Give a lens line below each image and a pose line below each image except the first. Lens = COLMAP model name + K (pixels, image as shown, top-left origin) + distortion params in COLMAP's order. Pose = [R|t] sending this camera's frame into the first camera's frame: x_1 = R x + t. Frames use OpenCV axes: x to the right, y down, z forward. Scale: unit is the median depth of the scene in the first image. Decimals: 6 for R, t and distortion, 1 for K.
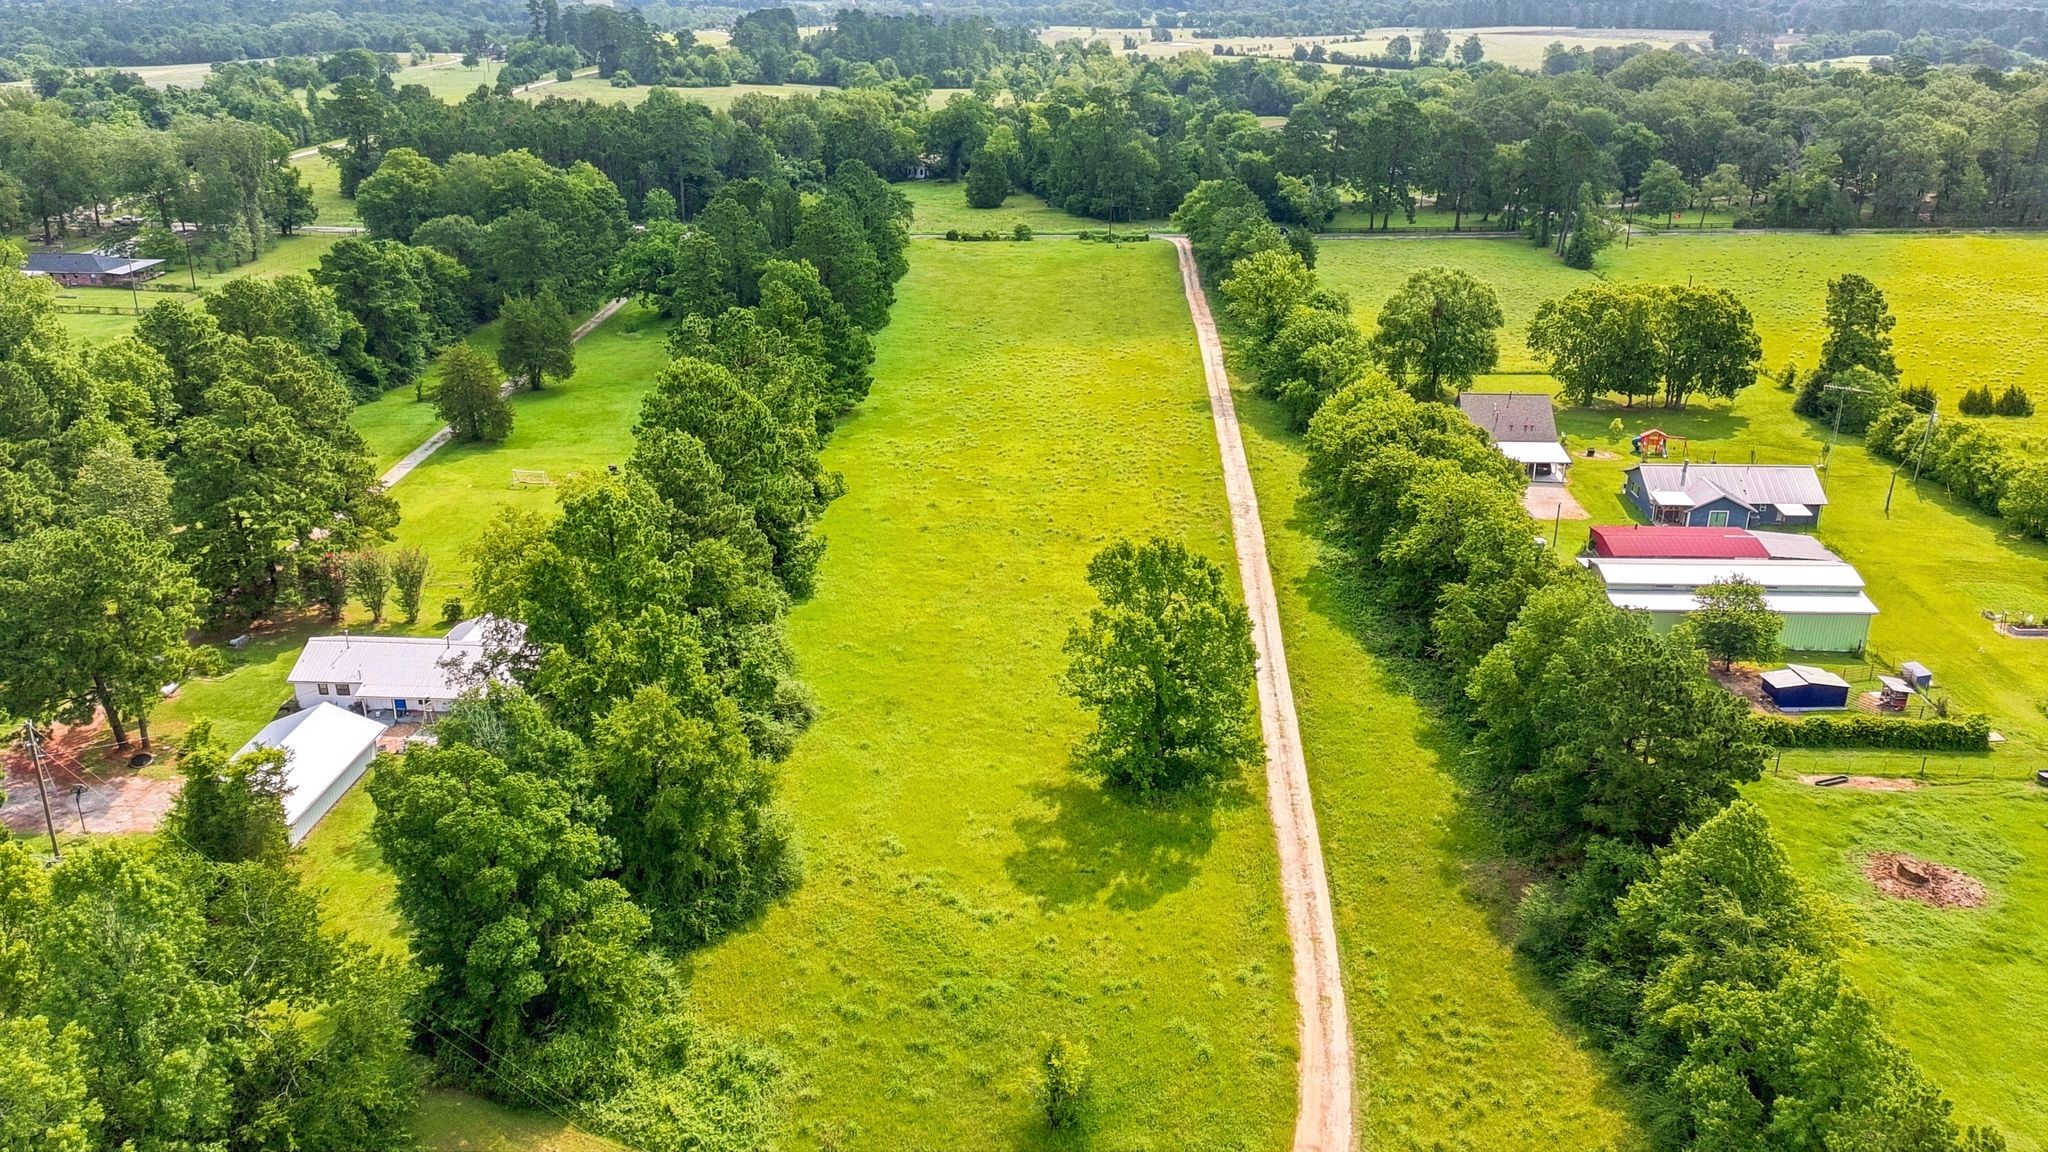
lens RADIAL K [[1565.5, 0, 1024.0], [0, 1565.5, 576.0], [0, 0, 1]] dist [0.041009, -0.004675]
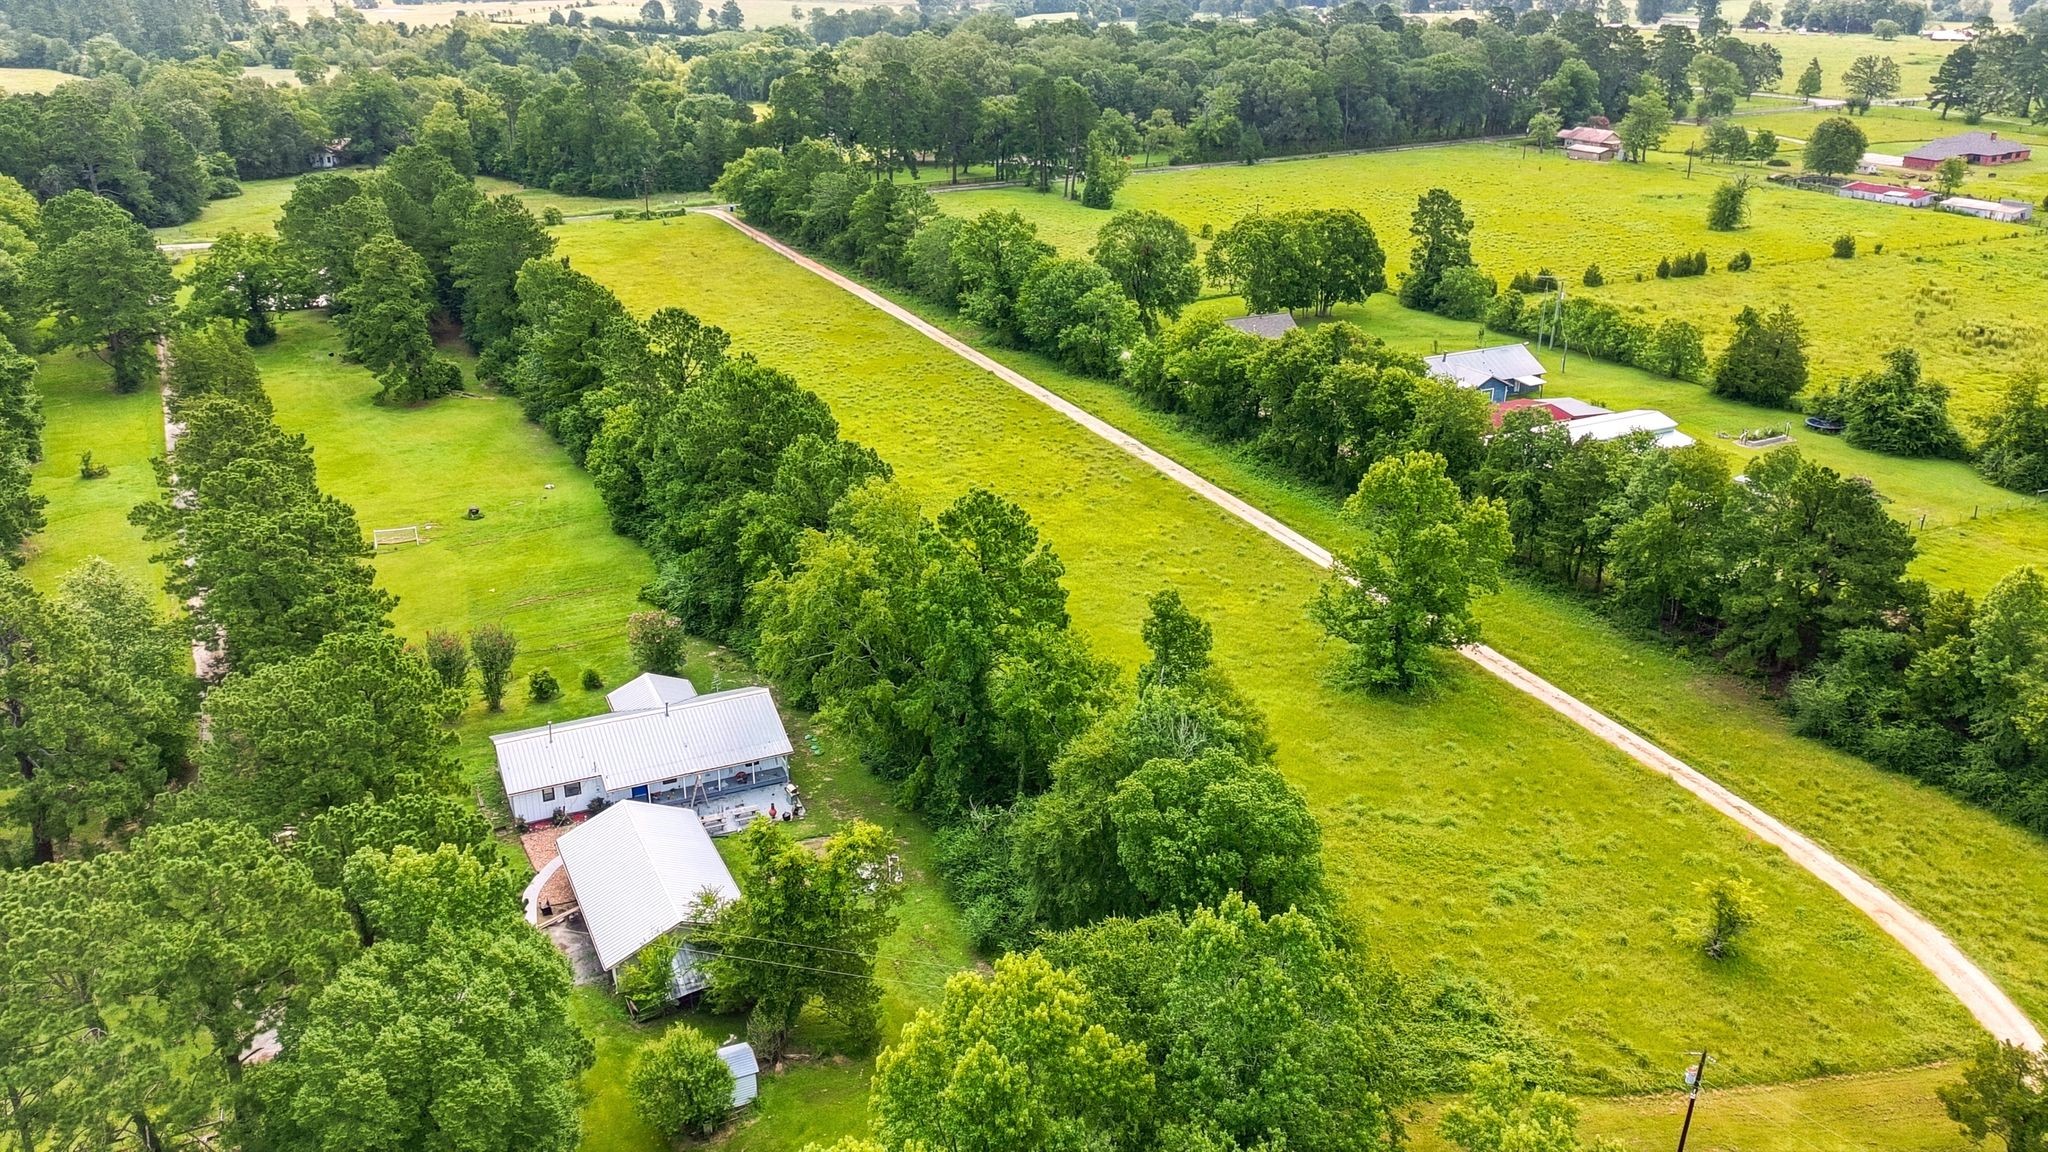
lens RADIAL K [[1565.5, 0, 1024.0], [0, 1565.5, 576.0], [0, 0, 1]] dist [0.041009, -0.004675]
pose [[0.864793, -0.188847, 0.465264, -0.357458], [0.179259, 0.981636, 0.065248, -0.031829], [-0.469041, 0.026976, 0.882764, 0.078650]]
